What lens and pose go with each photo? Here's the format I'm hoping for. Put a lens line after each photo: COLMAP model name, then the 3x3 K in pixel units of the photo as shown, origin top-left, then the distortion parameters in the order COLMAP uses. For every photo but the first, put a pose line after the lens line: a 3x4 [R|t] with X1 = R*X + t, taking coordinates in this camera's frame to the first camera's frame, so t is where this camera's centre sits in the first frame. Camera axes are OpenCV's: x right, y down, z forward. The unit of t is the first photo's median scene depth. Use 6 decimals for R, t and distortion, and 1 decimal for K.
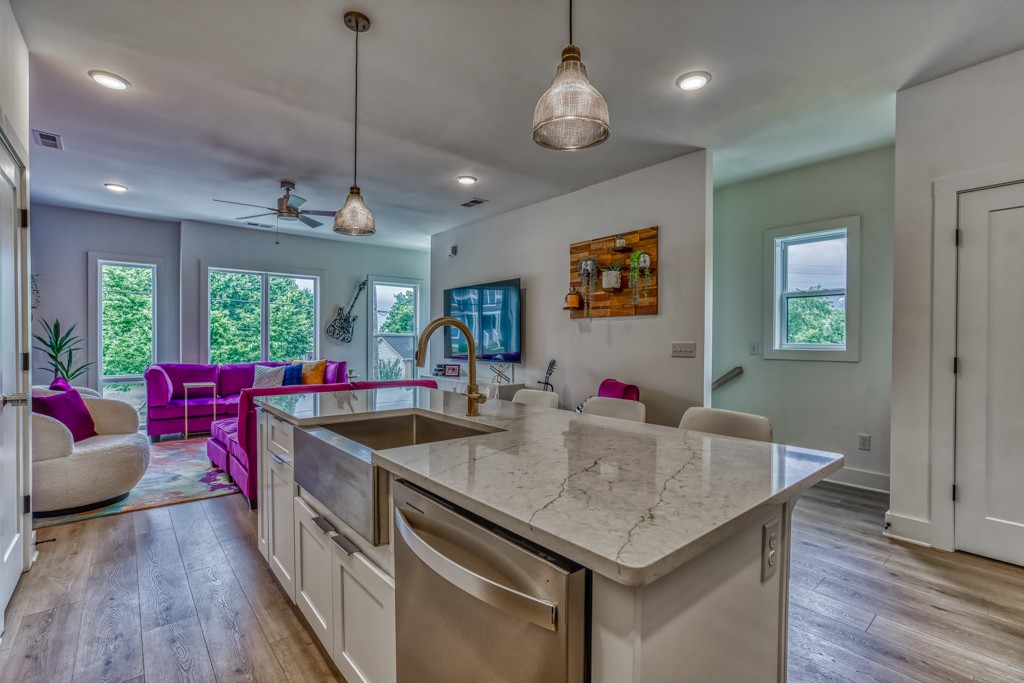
lens RADIAL K [[463.5, 0, 521.2], [0, 463.5, 341.8], [0, 0, 1]] dist [-0.027804, 0.013982]
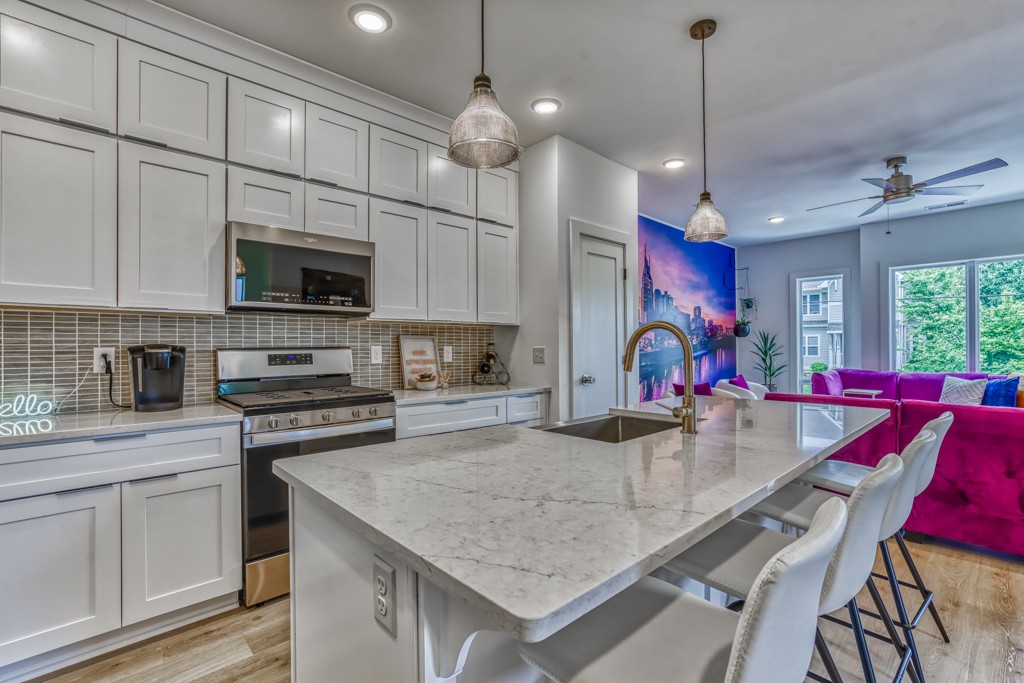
lens RADIAL K [[463.5, 0, 506.2], [0, 463.5, 344.4], [0, 0, 1]] dist [-0.027804, 0.013982]
pose [[0.023561, -0.008450, -0.999687, 0.238150], [0.000640, 0.999964, -0.008437, 0.000436], [0.999722, -0.000441, 0.023566, 0.205759]]
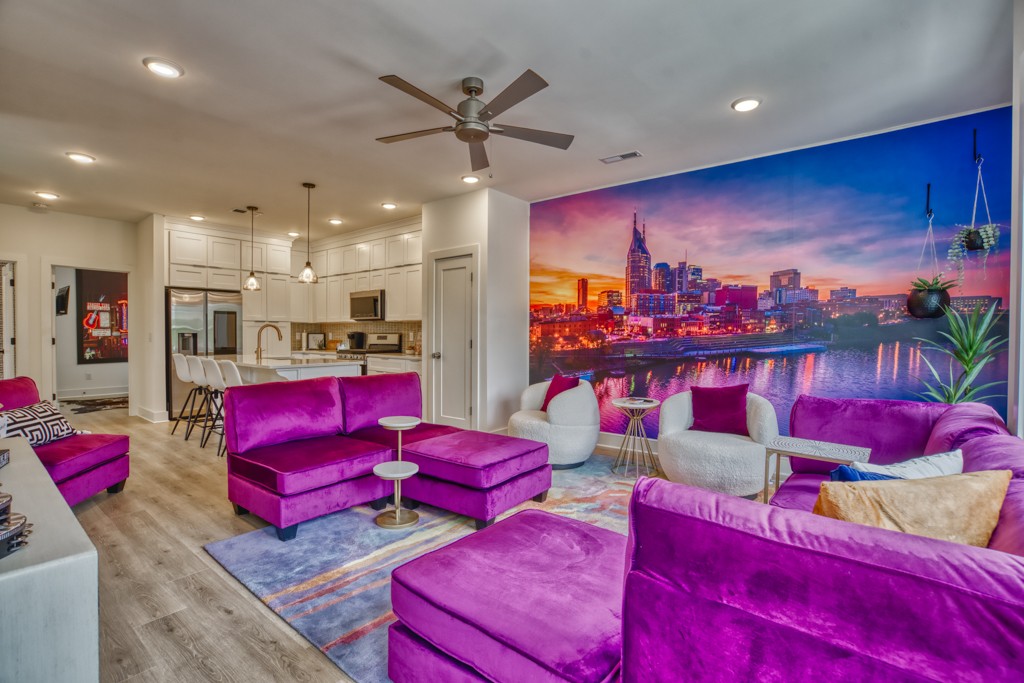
lens RADIAL K [[463.5, 0, 513.5], [0, 463.5, 343.9], [0, 0, 1]] dist [-0.027804, 0.013982]
pose [[-0.982526, -0.008743, -0.185922, -0.339455], [-0.013027, 0.999677, 0.021833, -0.002820], [0.185671, 0.023873, -0.982322, 1.251900]]
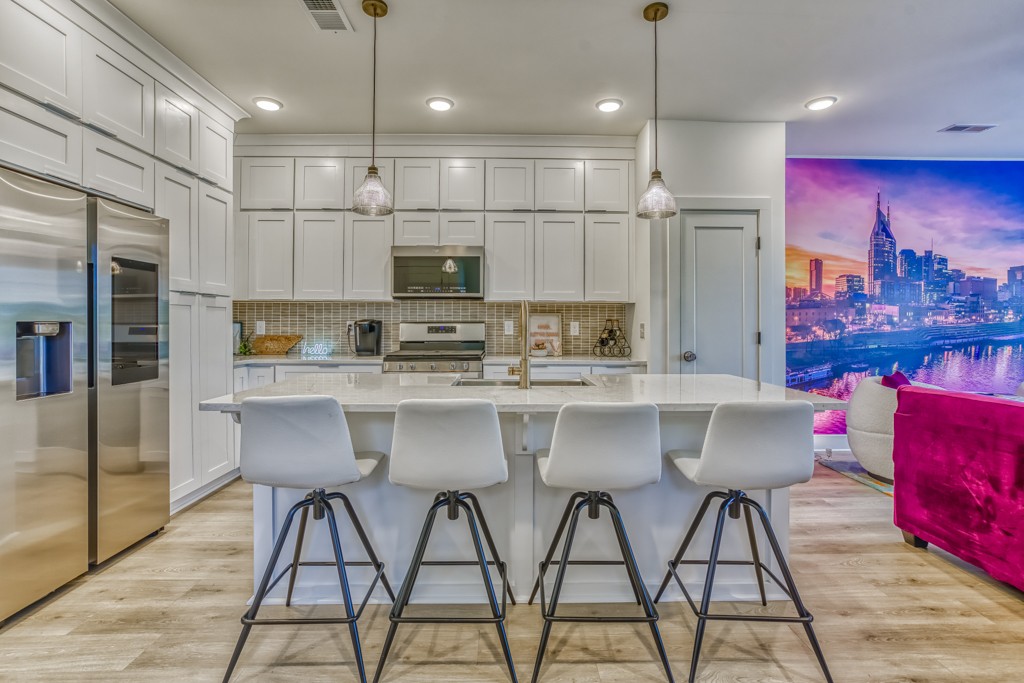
lens RADIAL K [[463.5, 0, 514.7], [0, 463.5, 325.5], [0, 0, 1]] dist [-0.027804, 0.013982]
pose [[-0.640491, -0.005654, -0.767945, 0.237229], [-0.009852, 0.999951, 0.000855, 0.003385], [0.767902, 0.008113, -0.640515, 0.532488]]
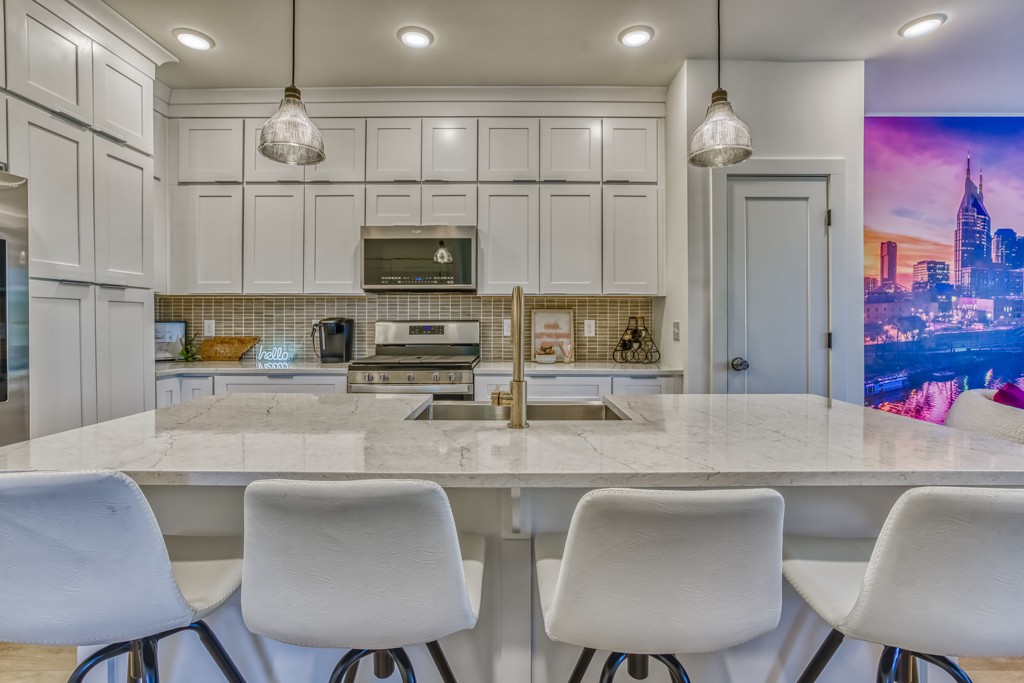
lens RADIAL K [[463.5, 0, 514.7], [0, 463.5, 325.6], [0, 0, 1]] dist [-0.027804, 0.013982]
pose [[-0.656102, -0.002009, -0.754670, 0.130434], [-0.007639, 0.999963, 0.003979, 0.002842], [0.754634, 0.008376, -0.656093, 0.456851]]
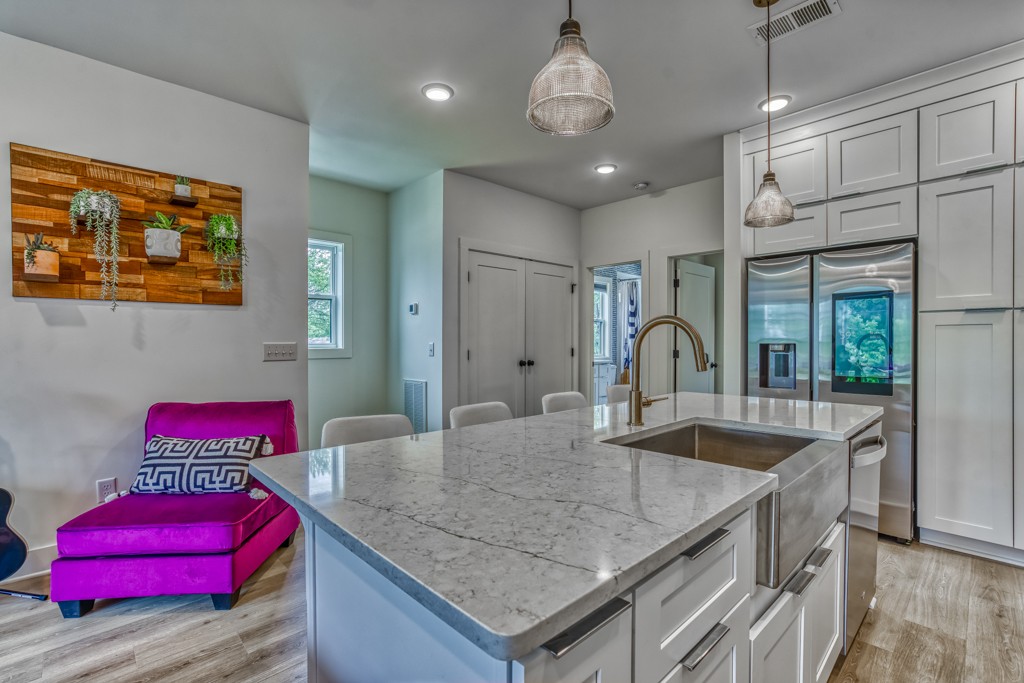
lens RADIAL K [[463.5, 0, 499.8], [0, 463.5, 345.3], [0, 0, 1]] dist [-0.027804, 0.013982]
pose [[-0.036056, -0.017844, 0.999190, -0.317395], [0.004769, 0.999826, 0.018027, -0.004557], [-0.999338, 0.005415, -0.035964, 0.413423]]
